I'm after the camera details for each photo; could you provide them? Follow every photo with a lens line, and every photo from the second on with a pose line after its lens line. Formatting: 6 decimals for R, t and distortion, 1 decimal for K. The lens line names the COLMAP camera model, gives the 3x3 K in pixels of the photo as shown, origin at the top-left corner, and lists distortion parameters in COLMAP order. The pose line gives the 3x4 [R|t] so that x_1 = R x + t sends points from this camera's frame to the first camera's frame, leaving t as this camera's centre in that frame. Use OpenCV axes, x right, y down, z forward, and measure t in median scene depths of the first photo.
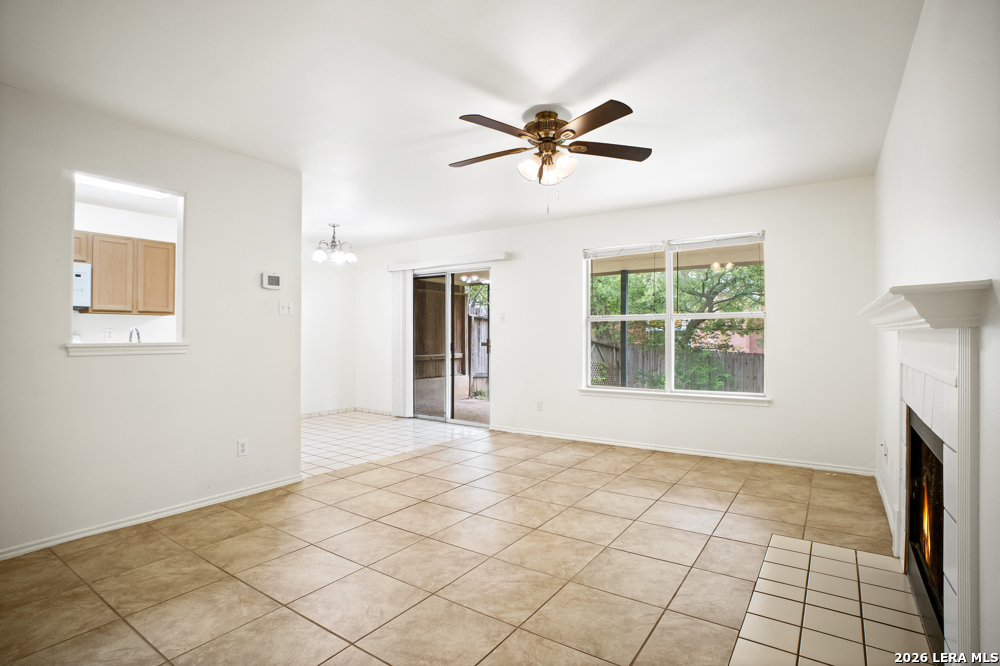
lens RADIAL K [[498.1, 0, 497.4], [0, 498.1, 328.4], [0, 0, 1]] dist [-0.072433, 0.028022]
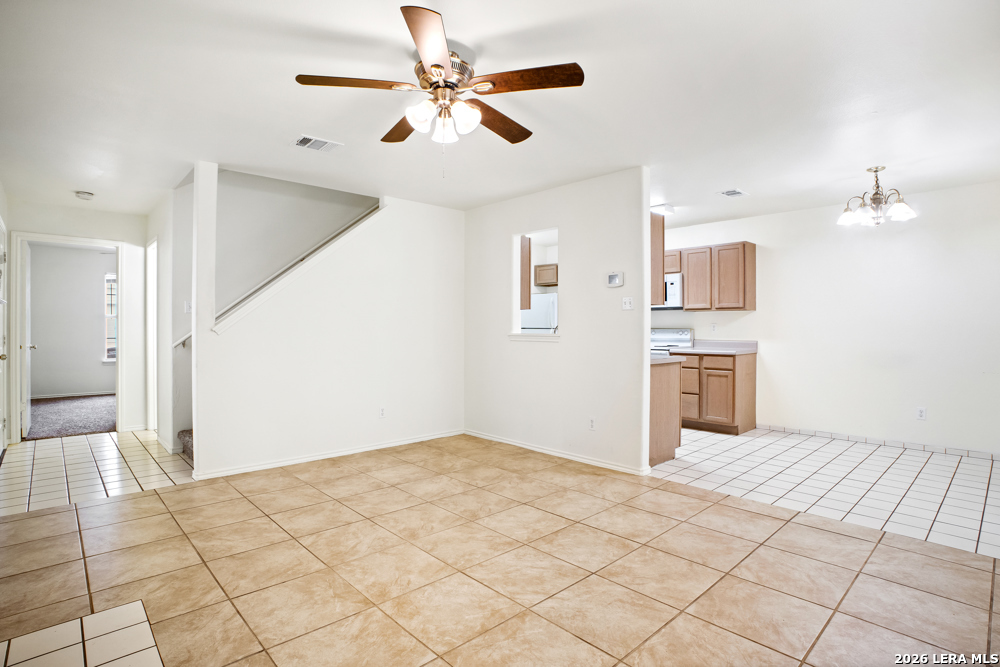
lens RADIAL K [[498.1, 0, 497.4], [0, 498.1, 328.9], [0, 0, 1]] dist [-0.072433, 0.028022]
pose [[-0.211506, 0.004629, -0.977366, 0.739425], [0.010891, 0.999938, 0.002379, 0.008201], [0.977316, -0.010141, -0.211544, 1.077345]]
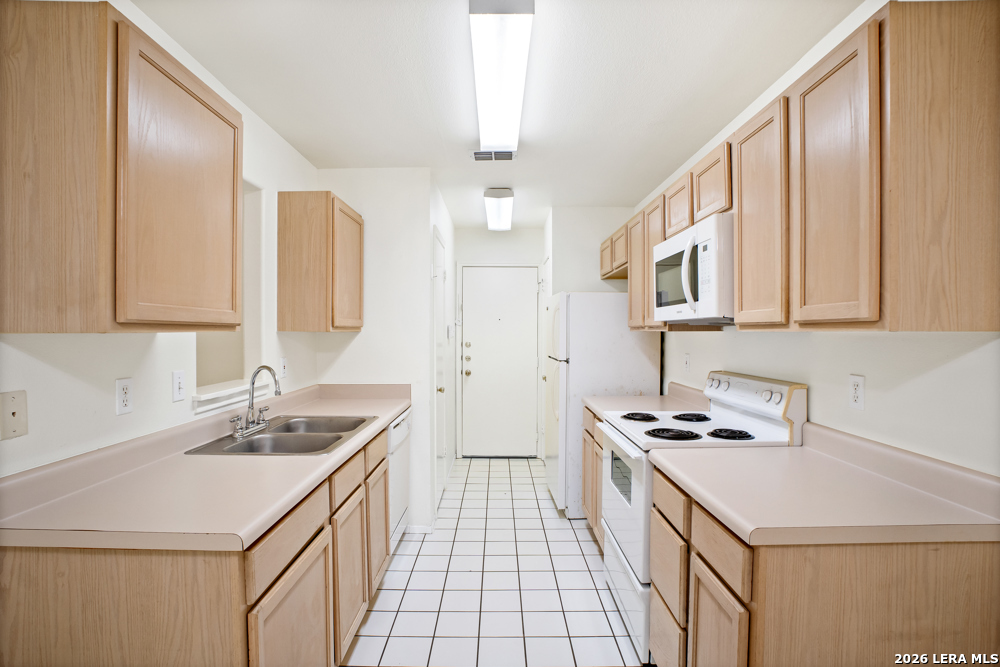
lens RADIAL K [[491.2, 0, 494.1], [0, 491.2, 337.3], [0, 0, 1]] dist [-0.072612, 0.027271]
pose [[-0.824660, 0.009525, -0.565548, -0.610369], [0.008362, 0.999954, 0.004648, -0.041502], [0.565566, -0.000896, -0.824702, 1.644385]]
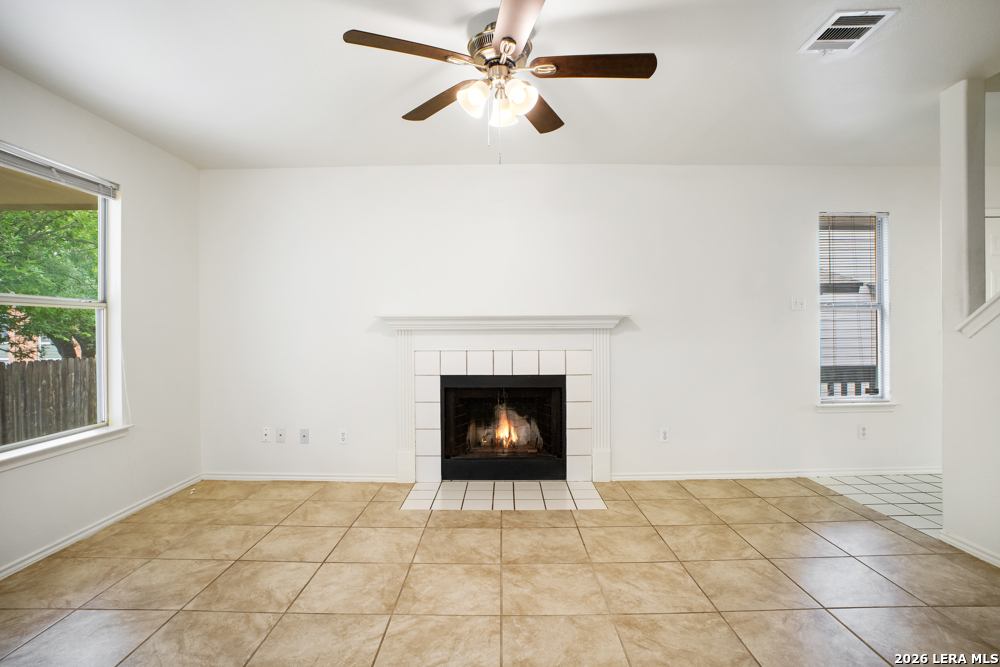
lens RADIAL K [[492.1, 0, 499.6], [0, 492.1, 330.0], [0, 0, 1]] dist [-0.072877, 0.026934]
pose [[-0.570740, 0.006073, 0.821108, -0.416762], [-0.002372, 0.999956, -0.009045, 0.012064], [-0.821127, -0.007109, -0.570701, 1.213339]]
